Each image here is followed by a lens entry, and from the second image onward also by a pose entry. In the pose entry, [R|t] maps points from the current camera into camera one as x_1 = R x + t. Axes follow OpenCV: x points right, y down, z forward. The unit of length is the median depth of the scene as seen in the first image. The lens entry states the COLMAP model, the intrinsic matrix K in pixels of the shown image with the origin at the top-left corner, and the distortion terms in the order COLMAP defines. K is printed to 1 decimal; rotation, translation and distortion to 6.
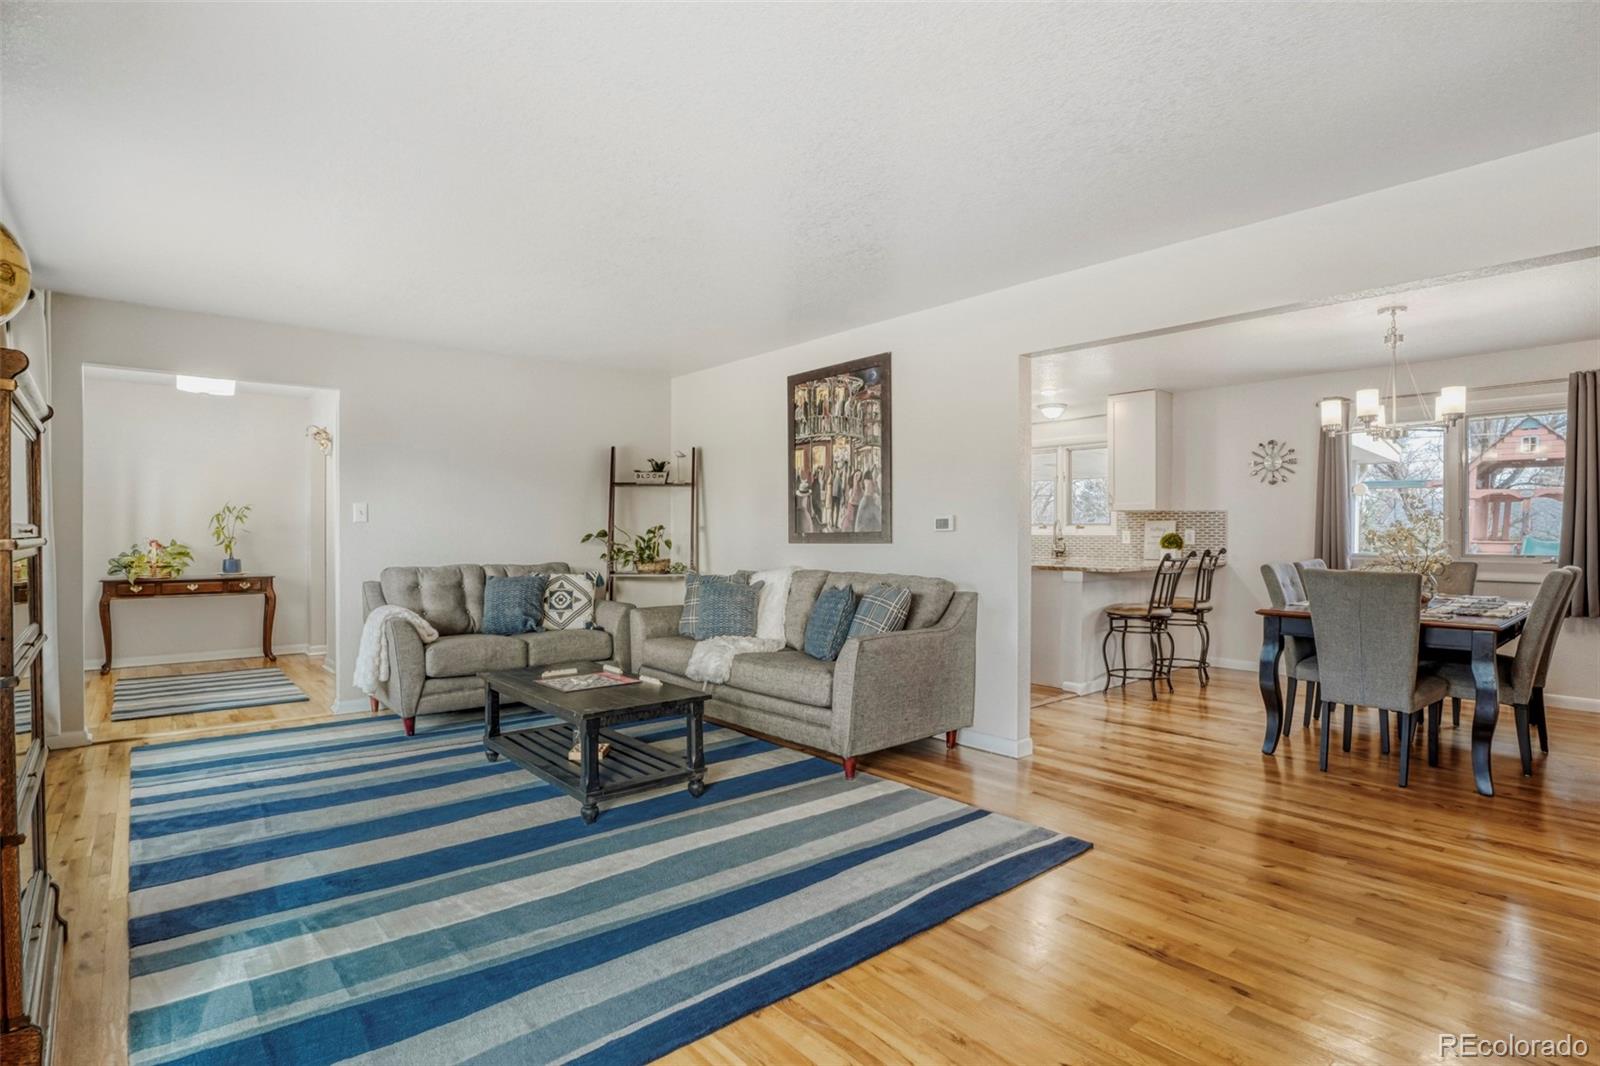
lens RADIAL K [[776.8, 0, 798.1], [0, 776.8, 543.9], [0, 0, 1]] dist [-0.006635, -0.001382]
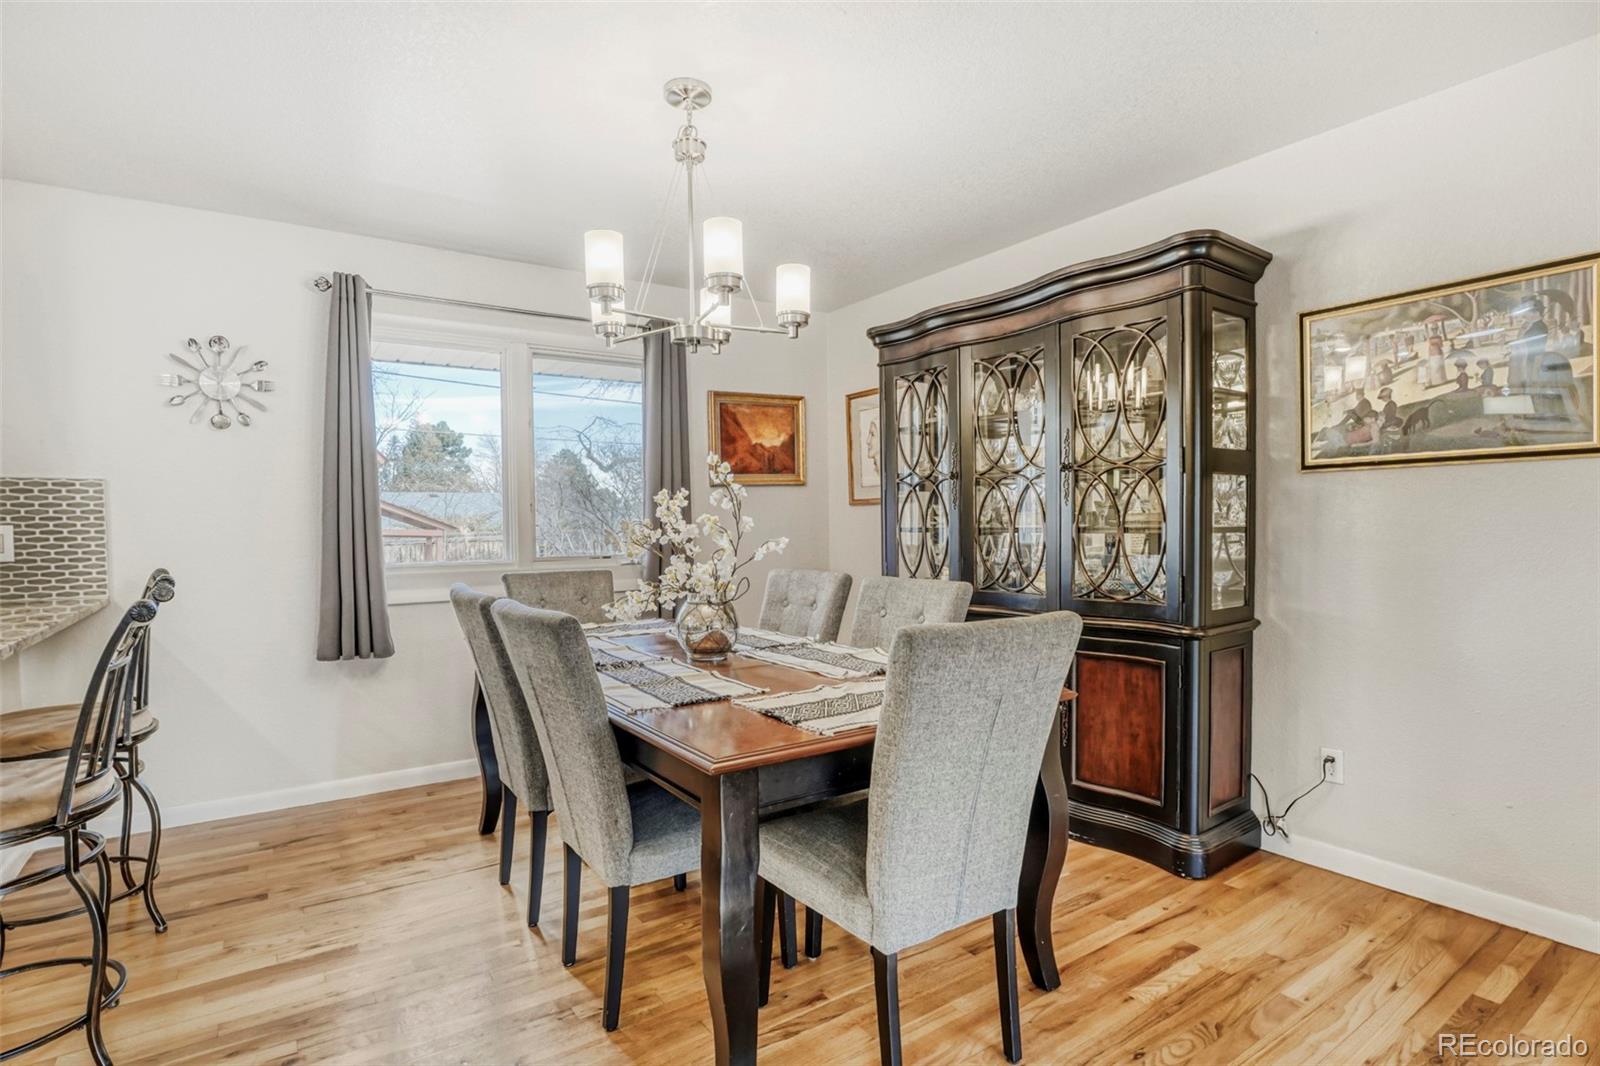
lens RADIAL K [[813.0, 0, 804.6], [0, 813.0, 530.6], [0, 0, 1]] dist [-0.005693, -0.000655]
pose [[0.110789, -0.013673, 0.993750, 0.194774], [0.023218, 0.999668, 0.011166, -0.014234], [-0.993573, 0.021836, 0.111069, 0.743746]]
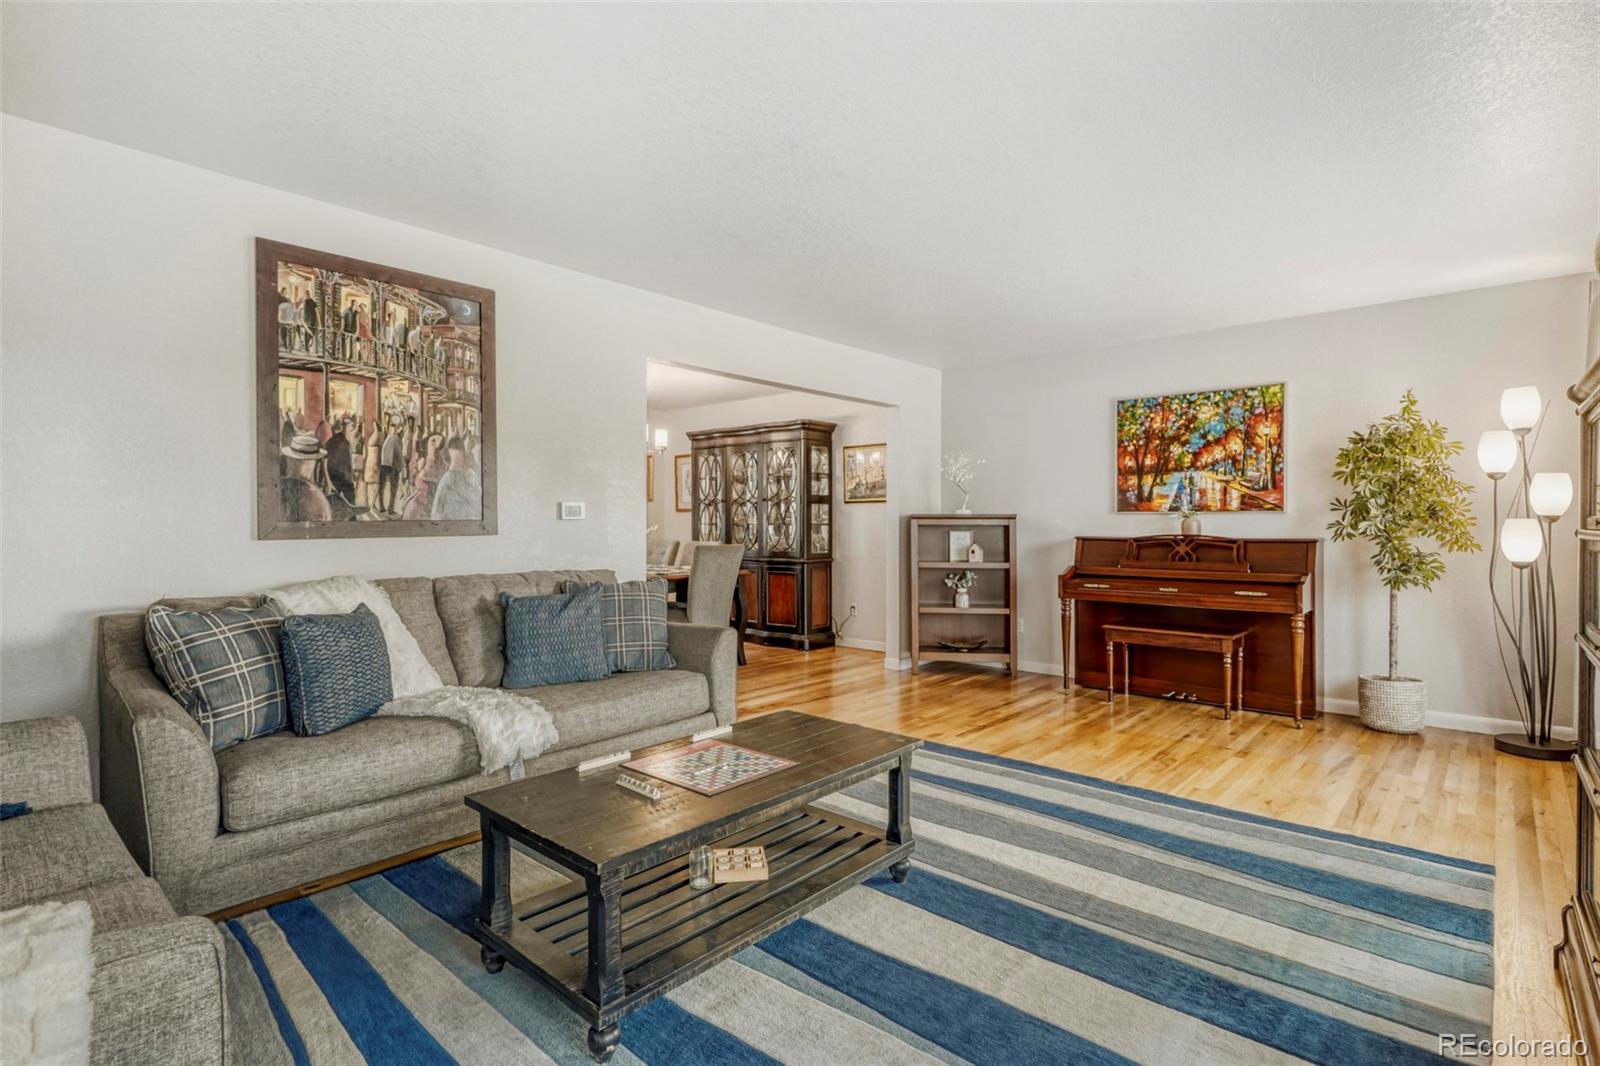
lens RADIAL K [[776.8, 0, 805.2], [0, 776.8, 522.2], [0, 0, 1]] dist [-0.006635, -0.001382]
pose [[-0.129800, -0.003398, 0.991534, -0.646652], [0.010385, 0.999935, 0.004786, -0.013166], [-0.991486, 0.010918, -0.129757, 0.732900]]
